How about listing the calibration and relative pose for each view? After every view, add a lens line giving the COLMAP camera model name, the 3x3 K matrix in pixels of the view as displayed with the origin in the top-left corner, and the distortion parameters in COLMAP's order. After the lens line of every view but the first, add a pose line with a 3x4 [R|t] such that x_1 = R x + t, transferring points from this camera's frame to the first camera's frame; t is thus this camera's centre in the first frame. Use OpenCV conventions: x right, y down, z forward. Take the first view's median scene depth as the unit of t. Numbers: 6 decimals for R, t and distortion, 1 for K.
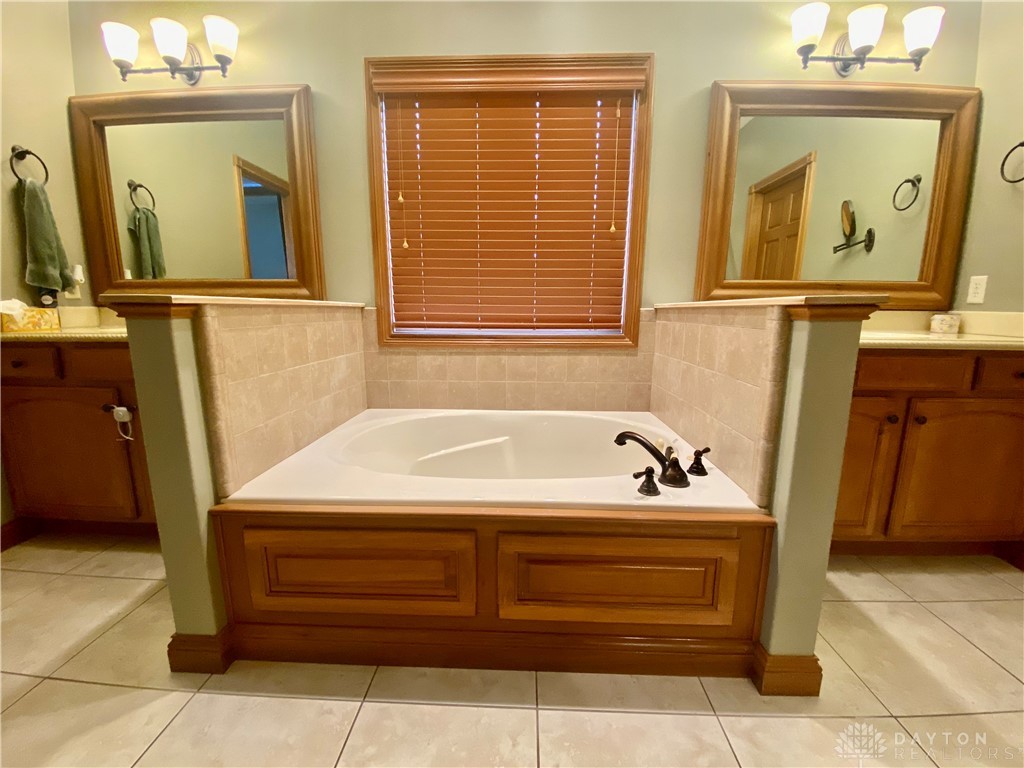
lens RADIAL K [[414.9, 0, 511.7], [0, 414.9, 387.2], [0, 0, 1]] dist [-0.012641, -0.002754]
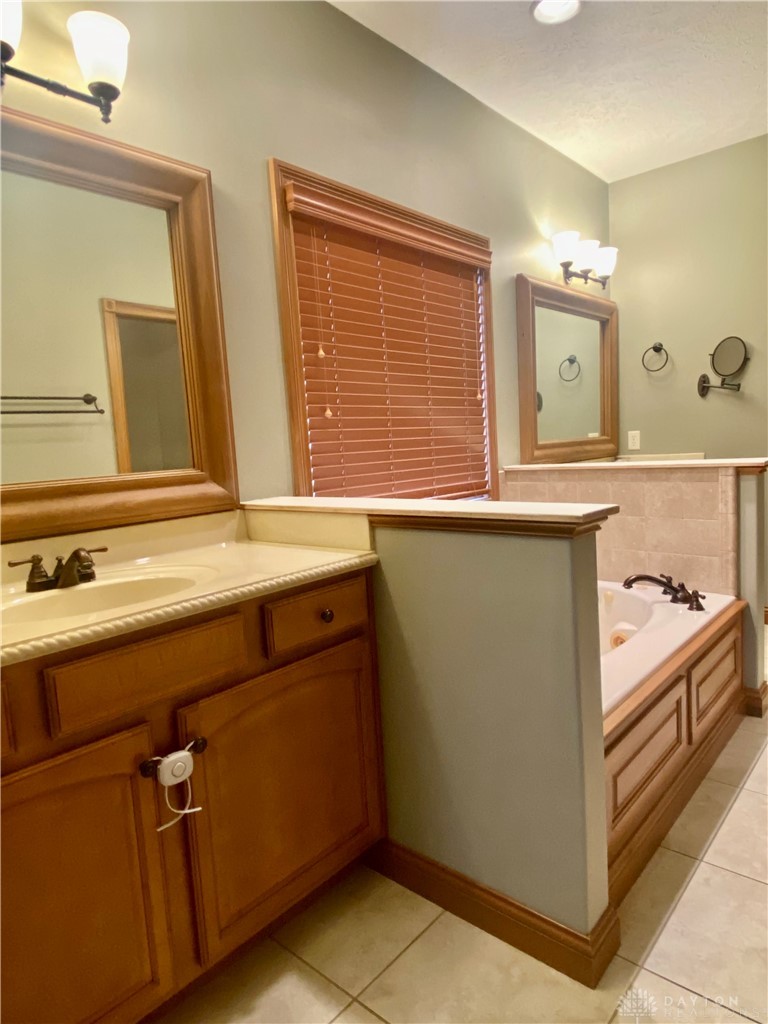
lens RADIAL K [[646.9, 0, 383.4], [0, 646.9, 508.5], [0, 0, 1]] dist [0.016016, -0.007343]
pose [[0.626393, -0.122309, 0.769852, -1.244531], [0.202410, 0.979258, -0.009114, -0.165544], [-0.752770, 0.161535, 0.638157, 0.243022]]
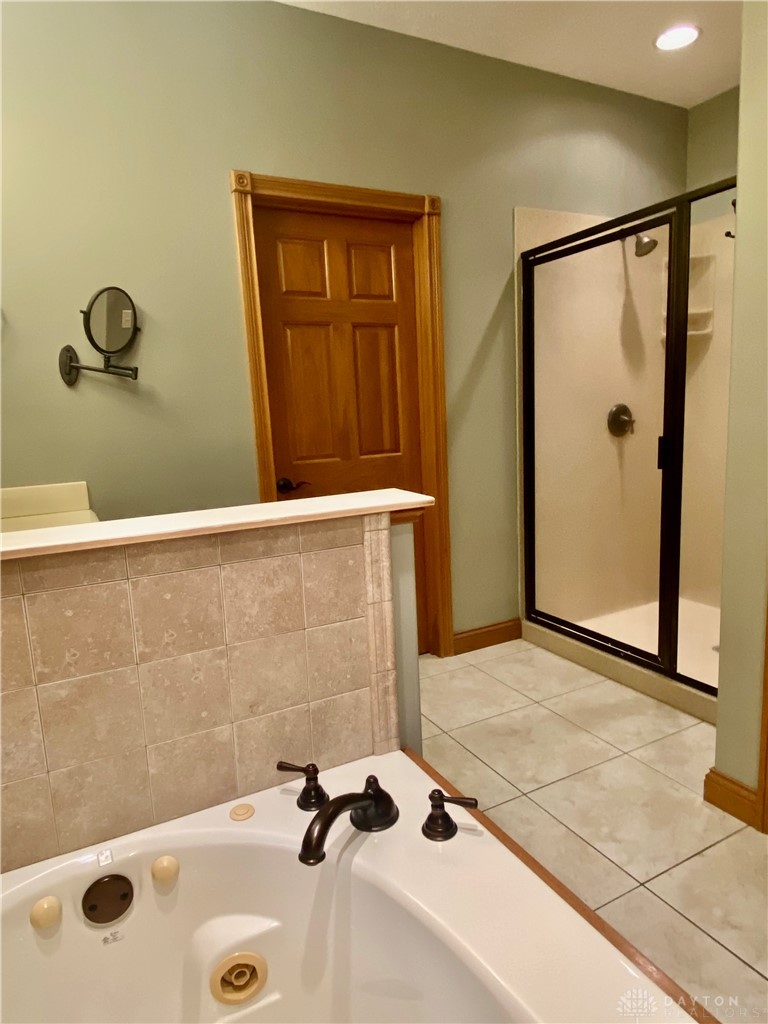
lens RADIAL K [[646.9, 0, 388.9], [0, 646.9, 507.9], [0, 0, 1]] dist [0.016016, -0.007343]
pose [[-0.532160, -0.111013, 0.839334, -0.261067], [0.193105, 0.949321, 0.247994, -0.300722], [-0.824328, 0.294052, -0.483753, 0.922014]]
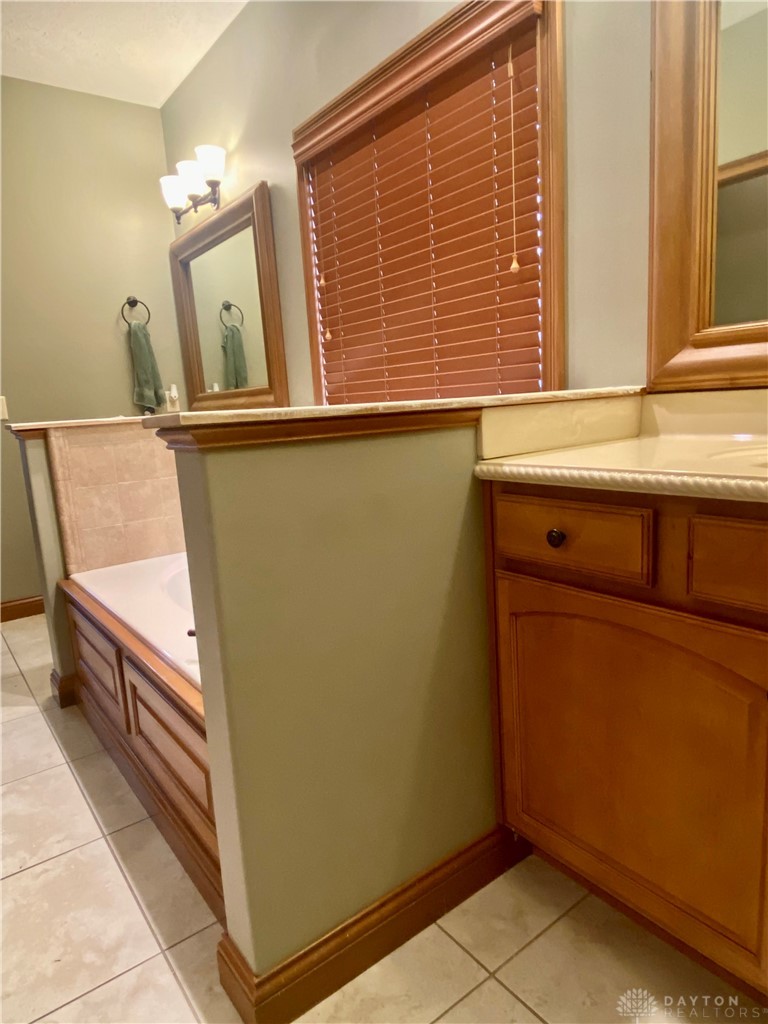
lens RADIAL K [[646.9, 0, 388.7], [0, 646.9, 513.3], [0, 0, 1]] dist [0.016016, -0.007343]
pose [[0.630516, 0.087696, -0.771206, 0.964994], [-0.078321, 0.995714, 0.049193, -0.068479], [0.772214, 0.029384, 0.634682, 0.307314]]
